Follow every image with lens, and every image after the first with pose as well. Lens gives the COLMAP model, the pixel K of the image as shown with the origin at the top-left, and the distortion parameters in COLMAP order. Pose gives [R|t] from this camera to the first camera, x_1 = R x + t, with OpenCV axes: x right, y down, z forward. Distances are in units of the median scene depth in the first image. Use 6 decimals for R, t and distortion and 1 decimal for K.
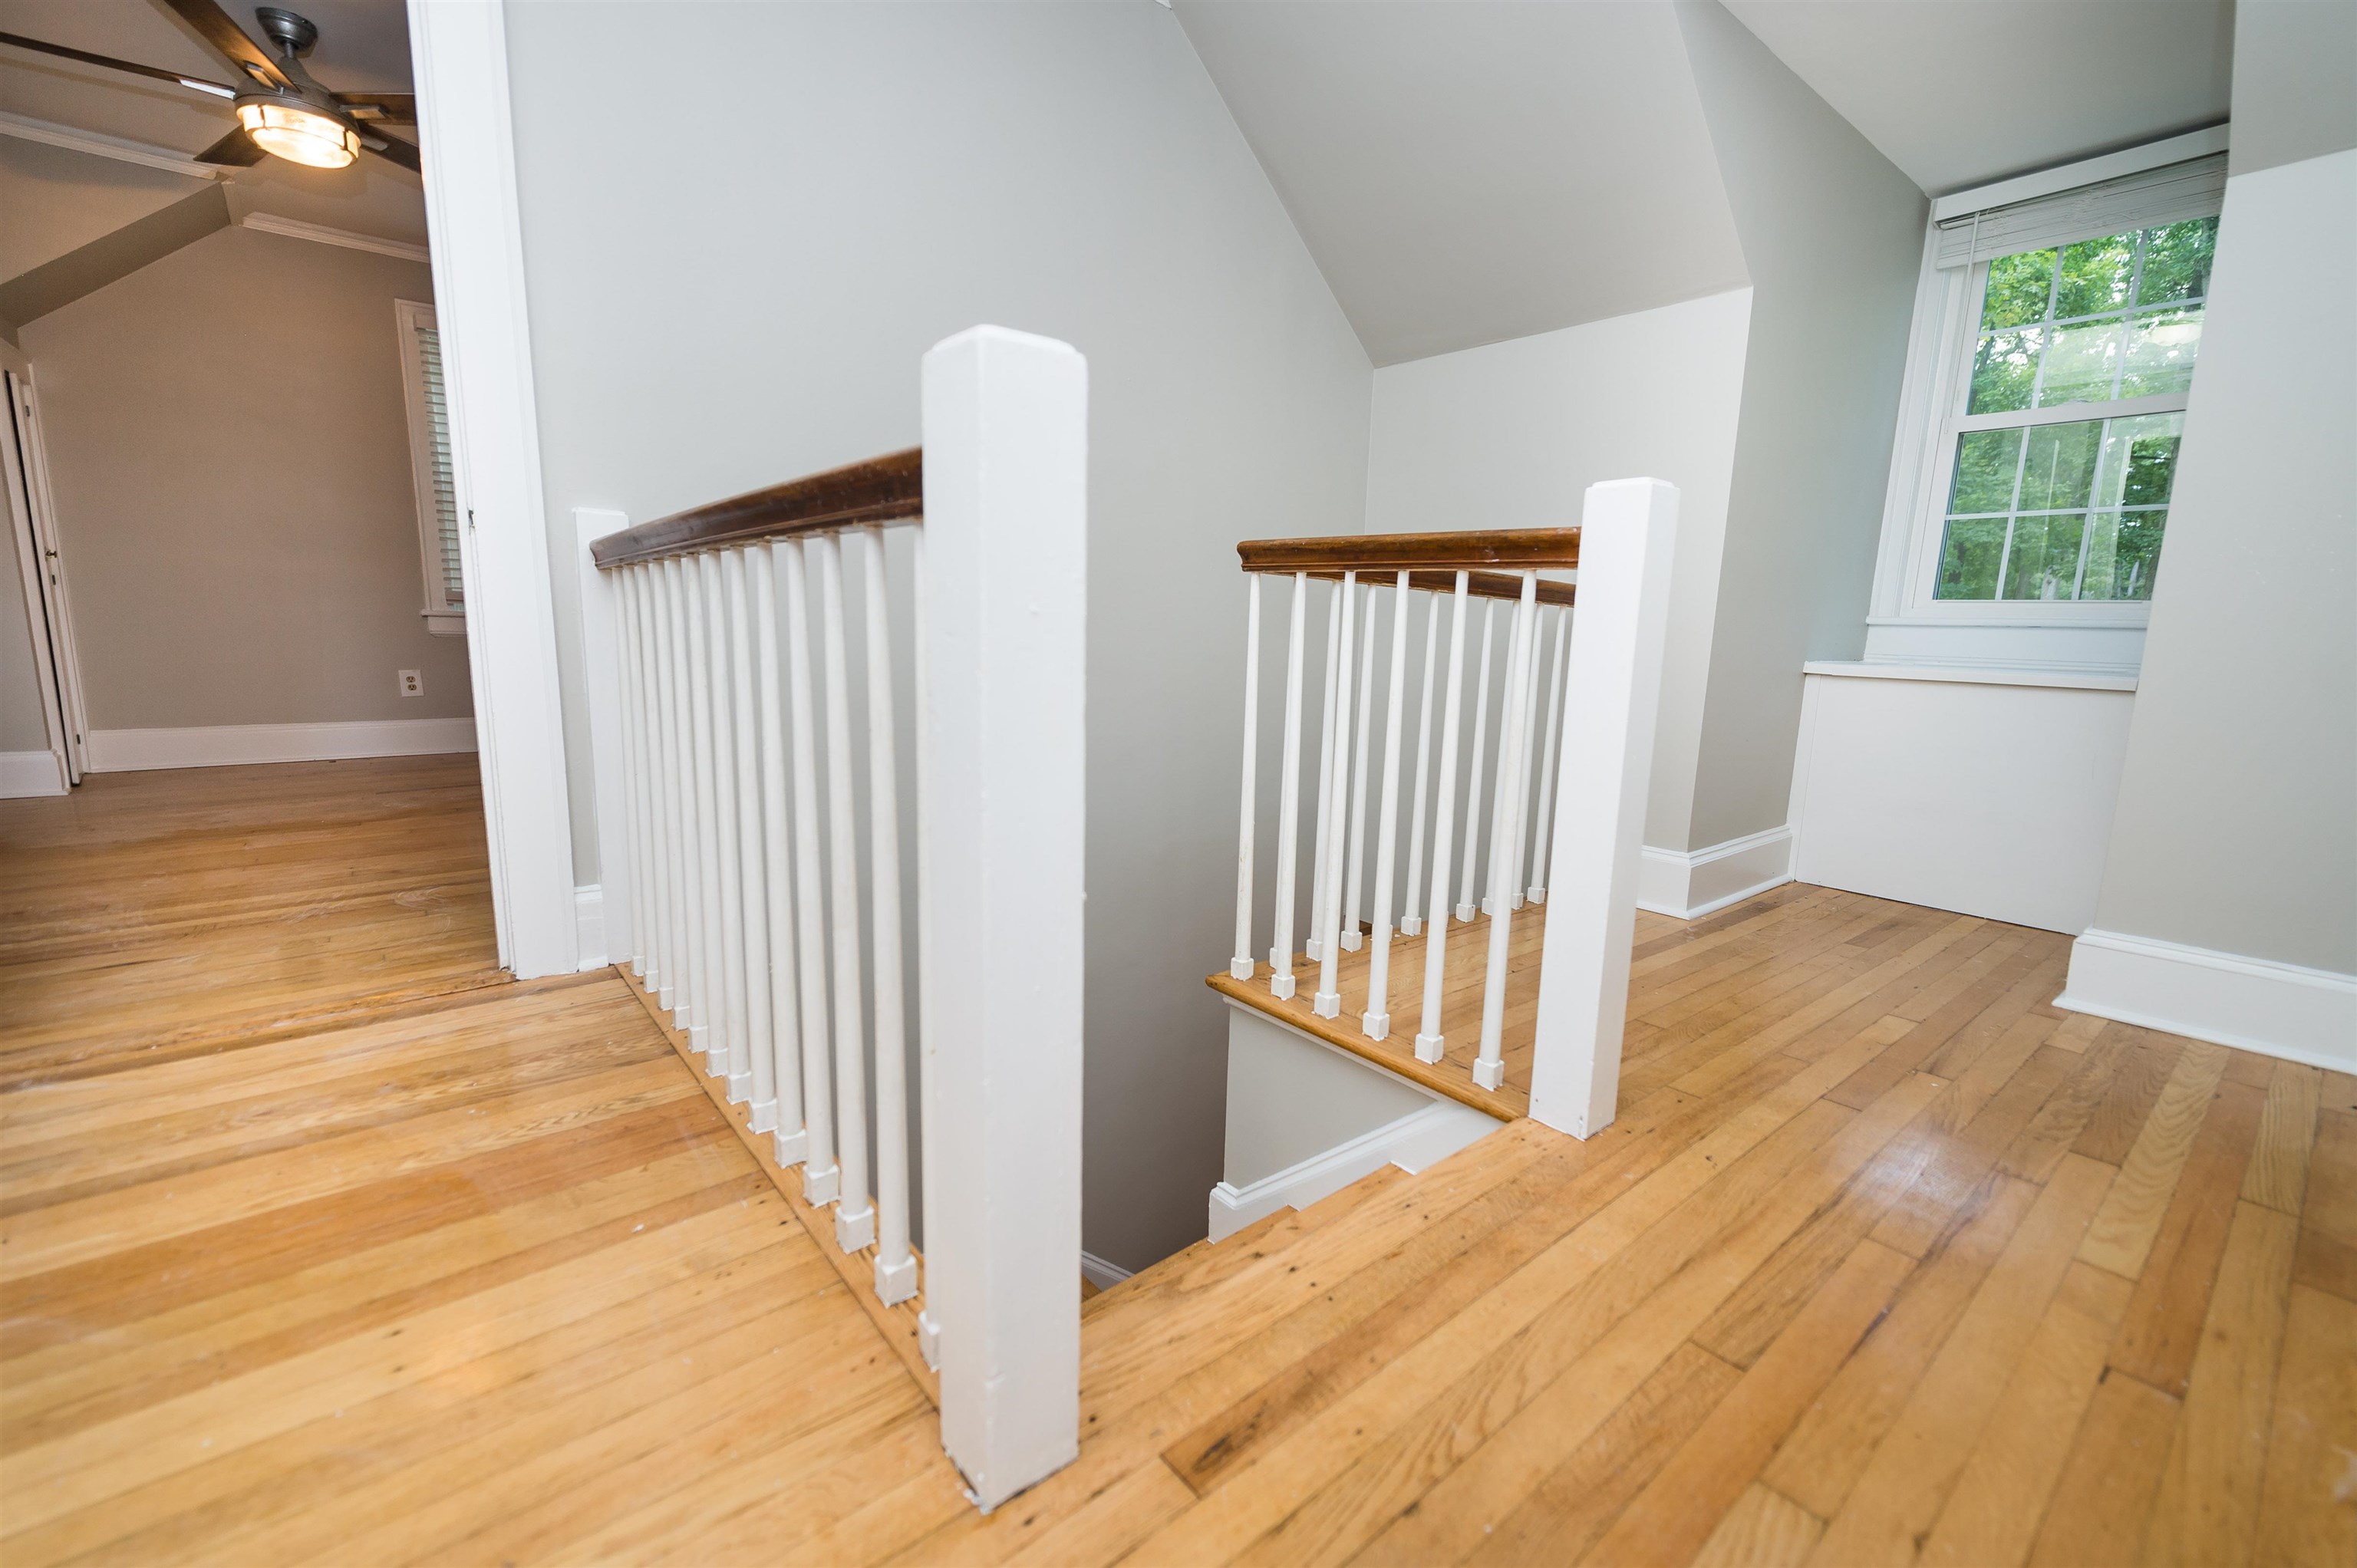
lens RADIAL K [[977.4, 0, 1180.4], [0, 977.4, 788.8], [0, 0, 1]] dist [0.007794, 0.000014]
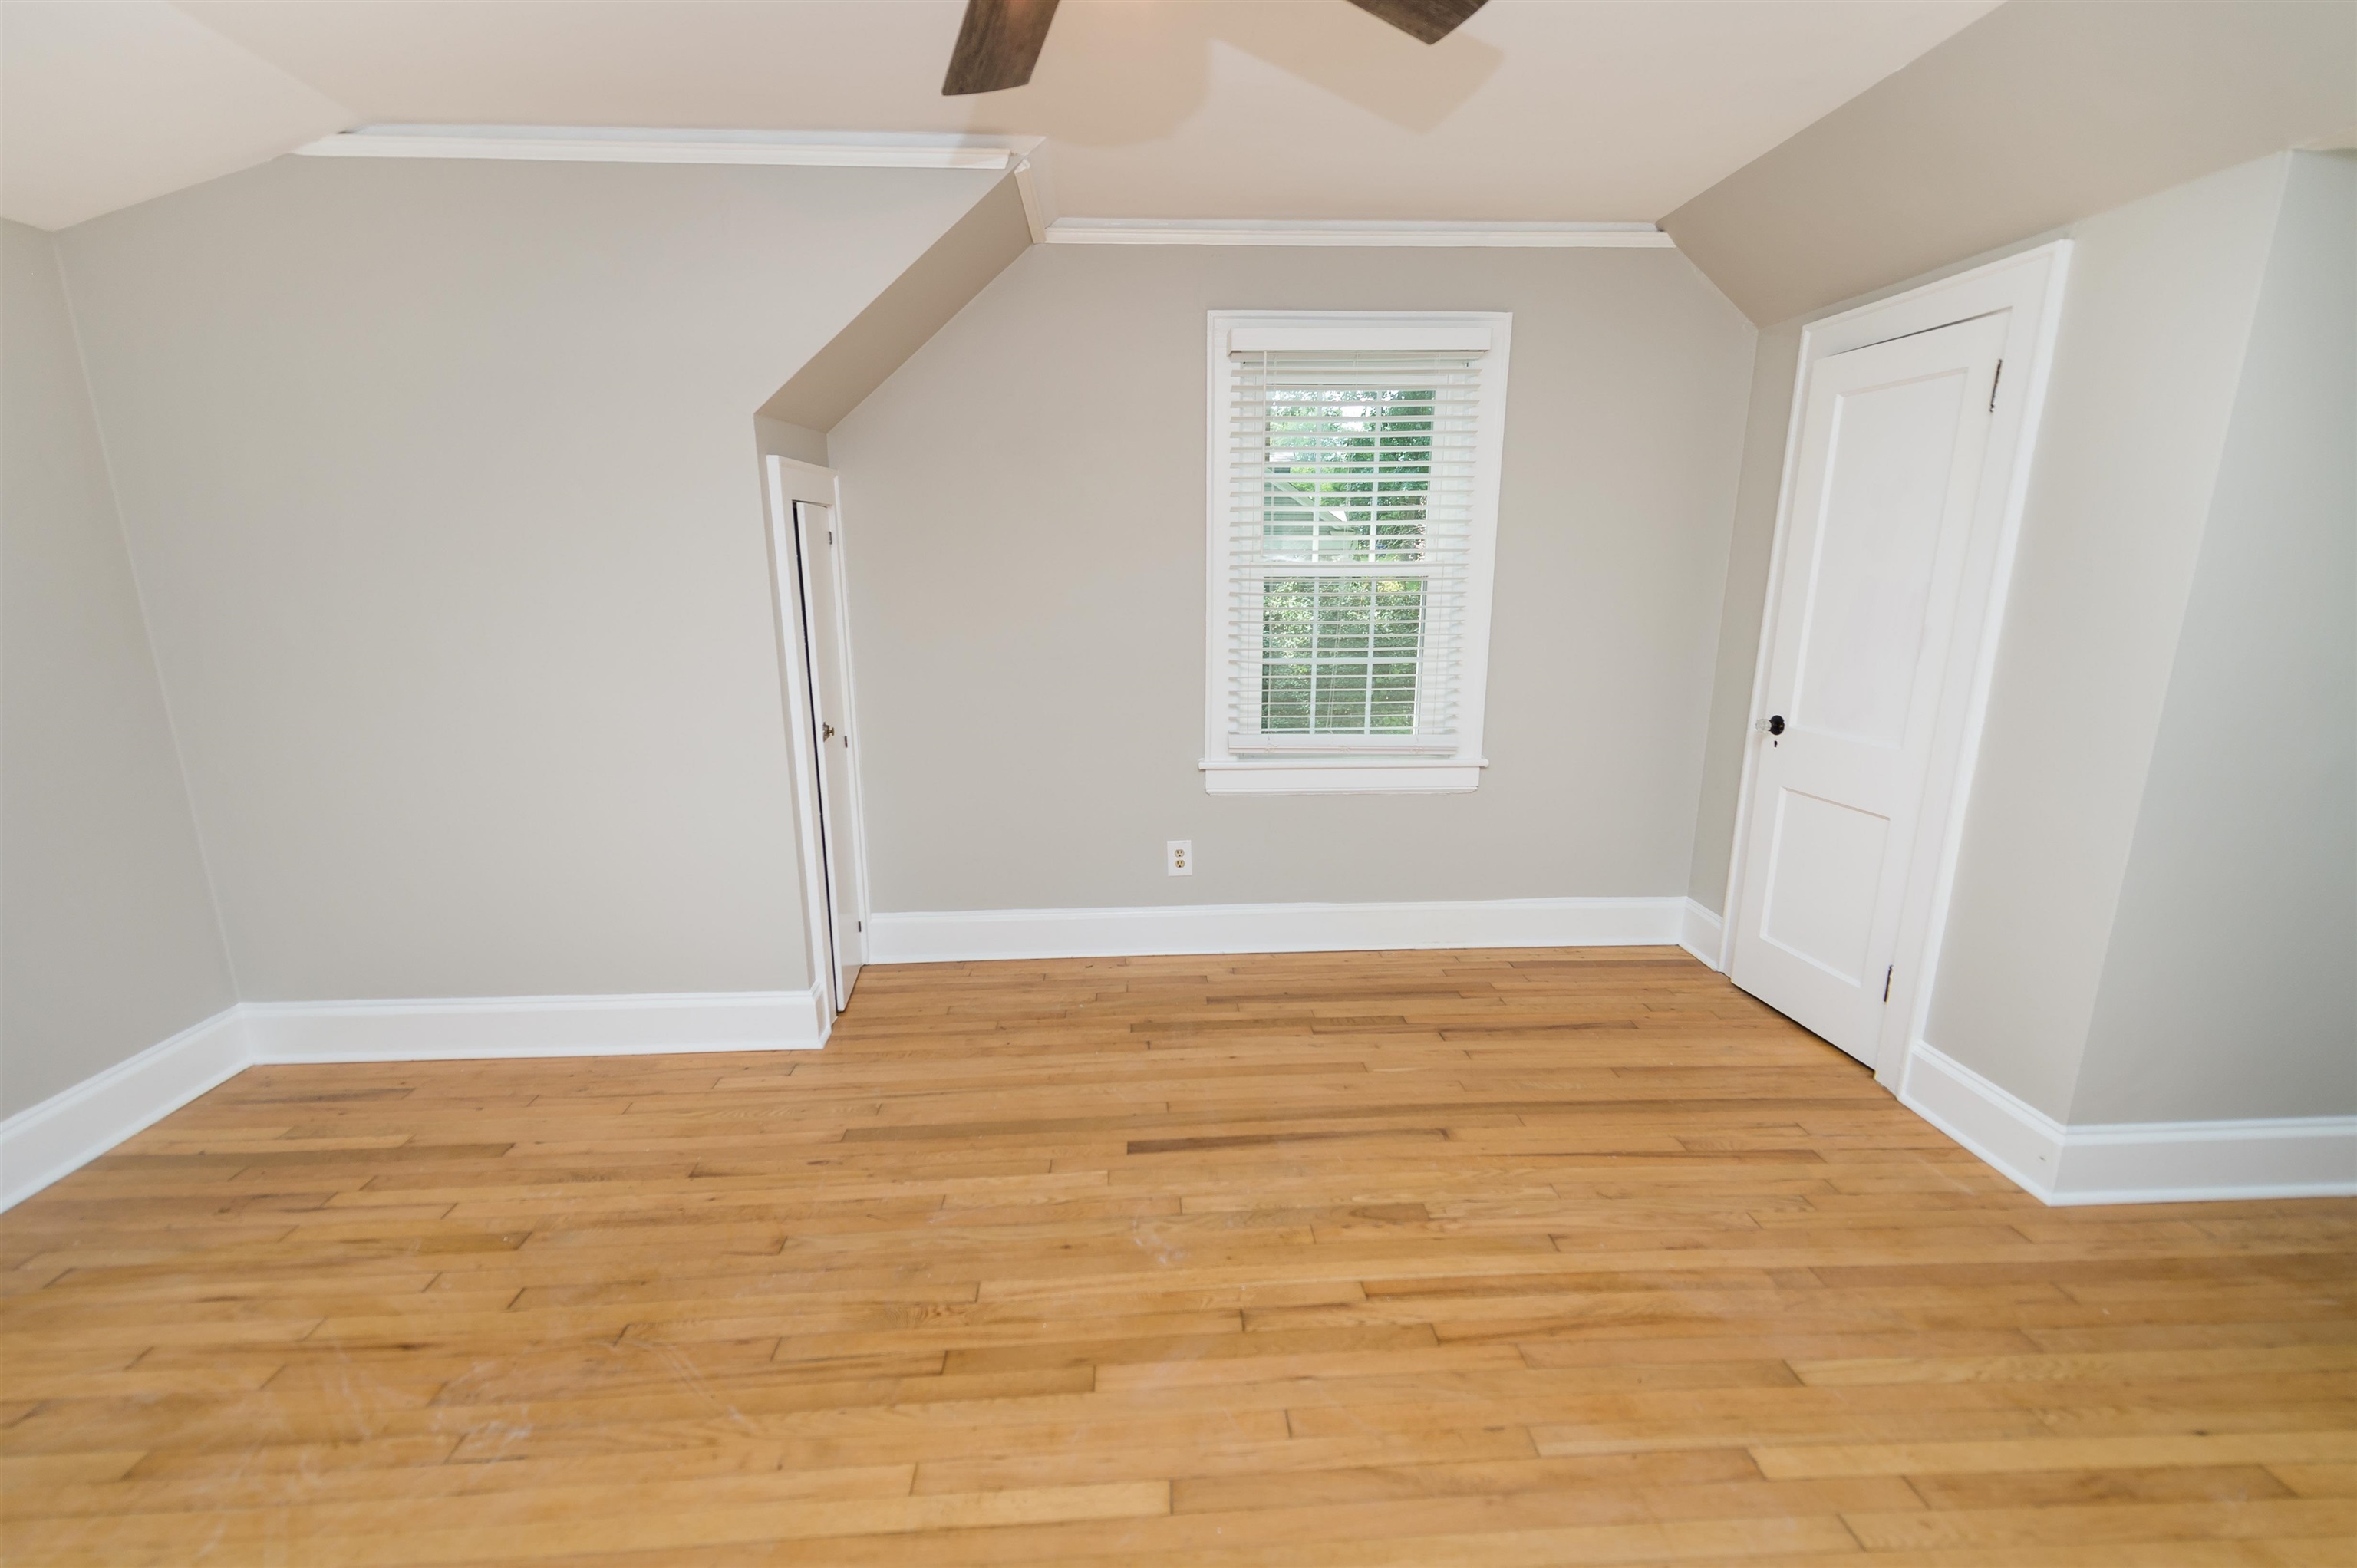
lens RADIAL K [[977.4, 0, 1182.0], [0, 977.4, 785.3], [0, 0, 1]] dist [0.007794, 0.000014]
pose [[0.795054, 0.117005, -0.595146, -0.360721], [-0.089126, 0.993103, 0.076180, -0.216195], [0.599954, -0.007524, 0.799999, 0.426825]]
